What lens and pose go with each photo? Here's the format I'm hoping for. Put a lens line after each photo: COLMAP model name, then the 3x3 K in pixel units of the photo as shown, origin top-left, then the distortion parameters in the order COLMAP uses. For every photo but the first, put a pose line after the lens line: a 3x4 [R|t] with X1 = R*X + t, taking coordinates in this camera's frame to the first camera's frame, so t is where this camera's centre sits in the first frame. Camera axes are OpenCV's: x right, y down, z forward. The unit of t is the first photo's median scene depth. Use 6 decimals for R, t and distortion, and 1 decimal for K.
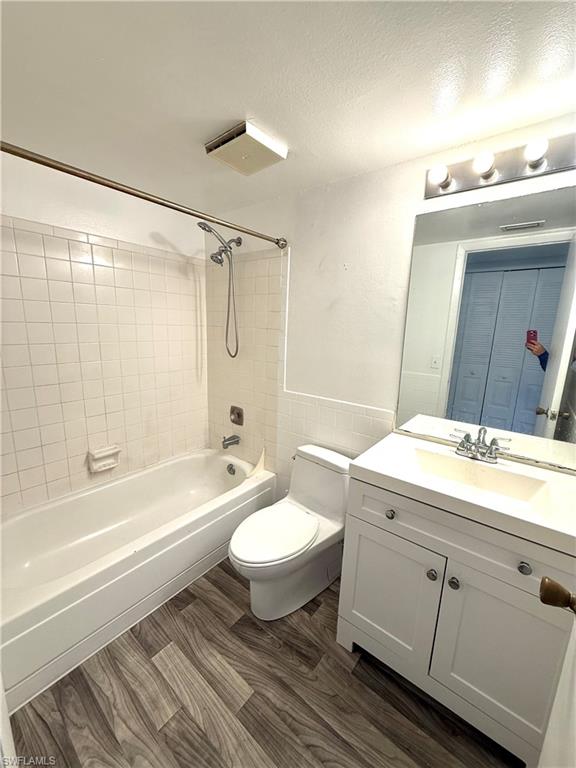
lens RADIAL K [[306.1, 0, 287.6], [0, 306.1, 381.6], [0, 0, 1]] dist [-0.001447, 0.000509]
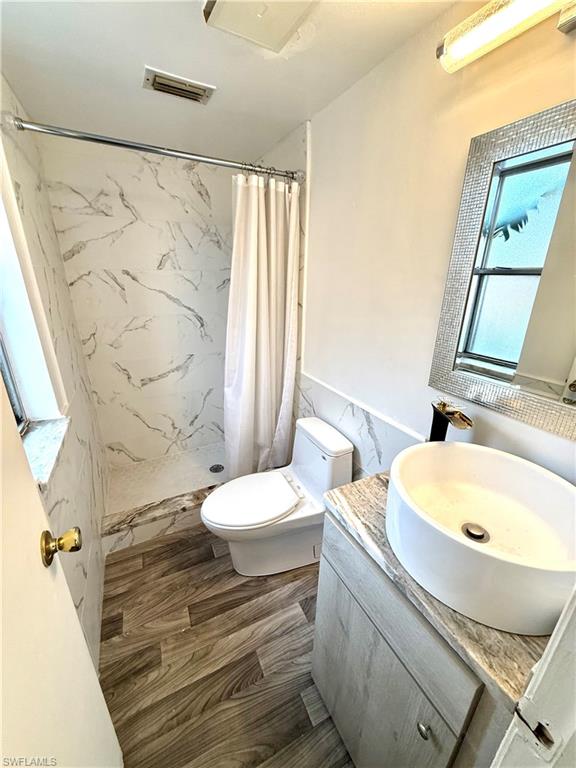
lens RADIAL K [[306.1, 0, 288.3], [0, 306.1, 389.1], [0, 0, 1]] dist [-0.001447, 0.000509]
pose [[0.419695, -0.327236, 0.846625, -0.287411], [0.168634, 0.944622, 0.281517, -0.057943], [-0.891863, 0.024618, 0.451636, 0.222638]]
